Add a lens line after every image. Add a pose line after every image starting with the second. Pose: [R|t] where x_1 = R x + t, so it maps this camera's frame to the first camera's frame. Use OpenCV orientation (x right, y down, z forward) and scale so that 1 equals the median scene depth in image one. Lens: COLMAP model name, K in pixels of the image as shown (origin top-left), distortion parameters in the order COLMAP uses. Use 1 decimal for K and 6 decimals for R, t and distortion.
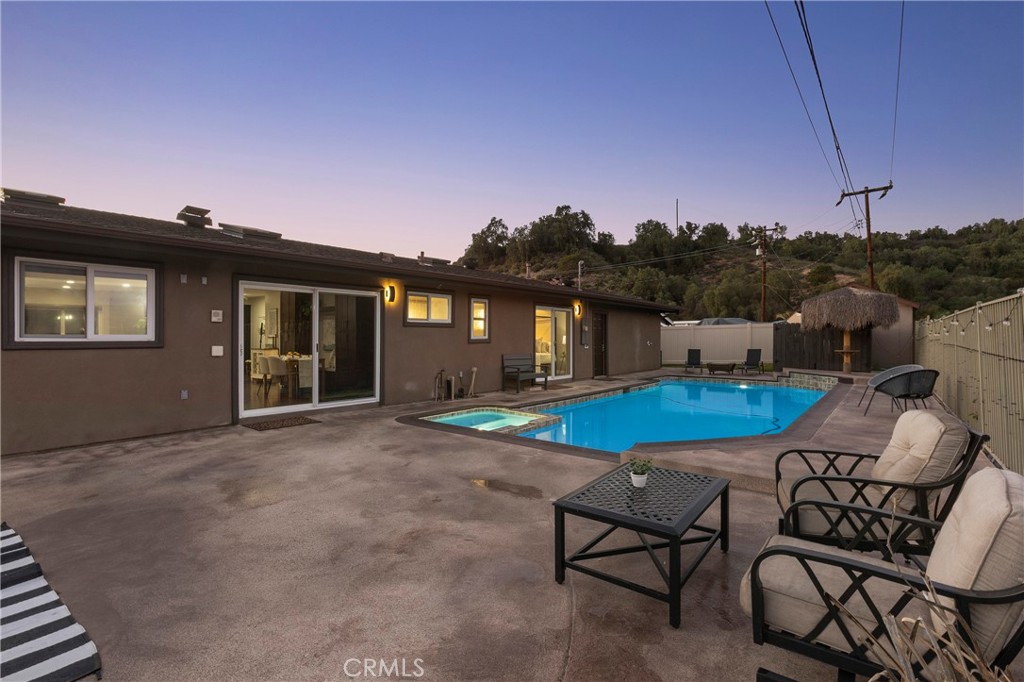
lens RADIAL K [[470.8, 0, 515.7], [0, 470.8, 348.7], [0, 0, 1]] dist [-0.029775, 0.016909]
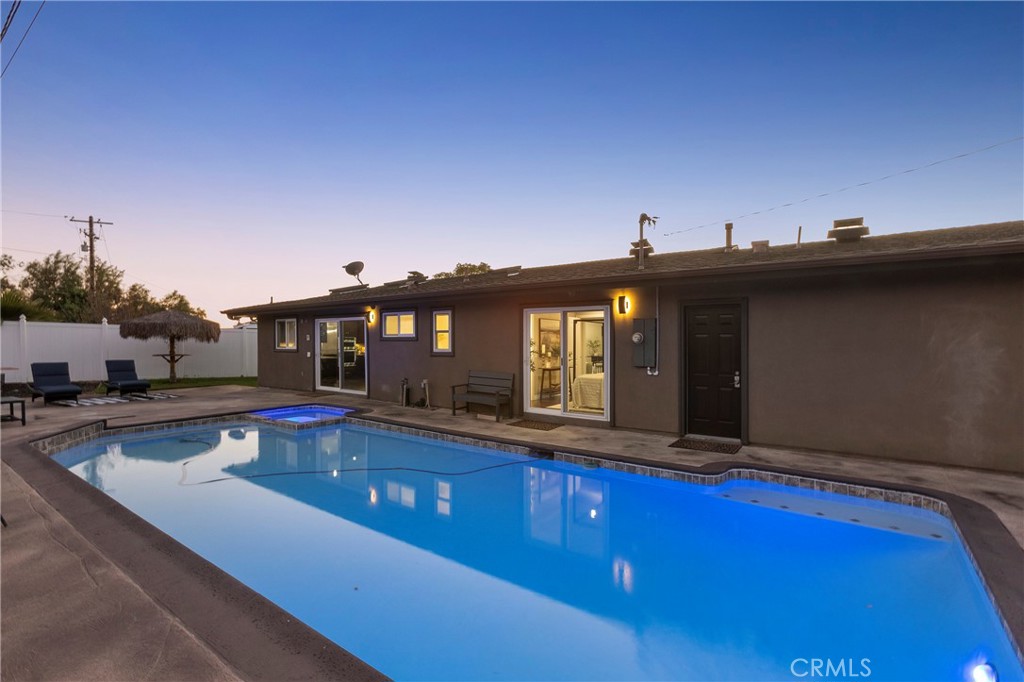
lens RADIAL K [[470.8, 0, 515.7], [0, 470.8, 348.7], [0, 0, 1]] dist [-0.029775, 0.016909]
pose [[0.049926, -0.002877, -0.998749, 0.653044], [-0.040721, 0.999158, -0.004914, -0.020865], [0.997922, 0.040915, 0.049767, 0.796734]]
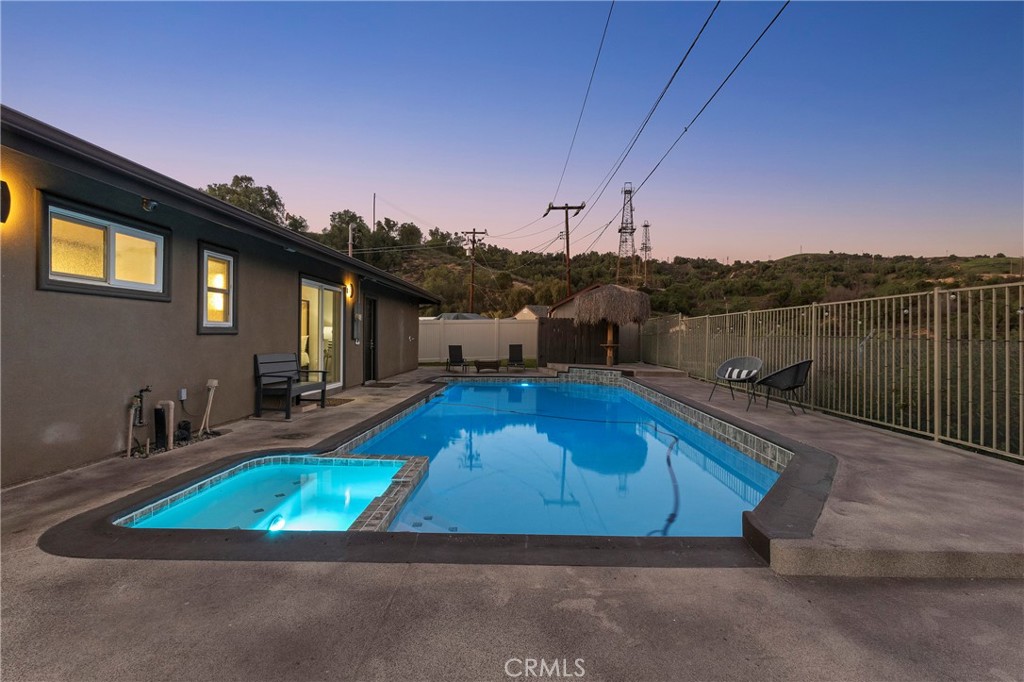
lens RADIAL K [[470.8, 0, 515.7], [0, 470.8, 348.7], [0, 0, 1]] dist [-0.029775, 0.016909]
pose [[0.795467, -0.012283, 0.605873, -0.093773], [0.010099, 0.999924, 0.007012, 0.003002], [-0.605913, 0.000541, 0.795530, 0.261727]]
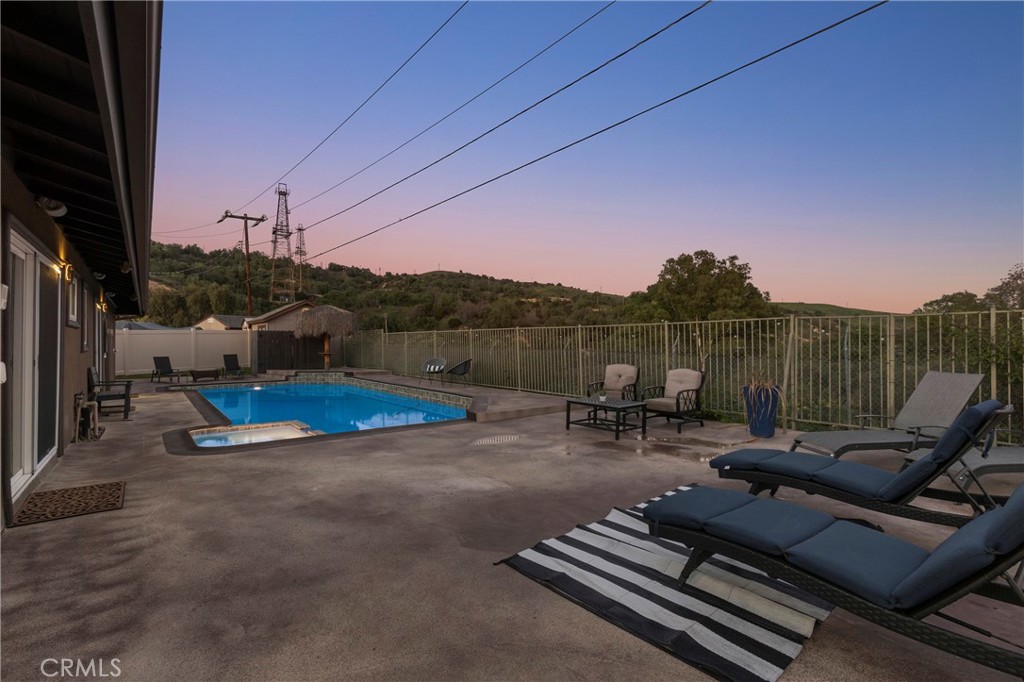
lens RADIAL K [[470.8, 0, 515.7], [0, 470.8, 348.7], [0, 0, 1]] dist [-0.029775, 0.016909]
pose [[0.209271, -0.014319, 0.977753, -0.443234], [0.027298, 0.999589, 0.008796, -0.004715], [-0.977477, 0.024850, 0.209575, 0.178837]]
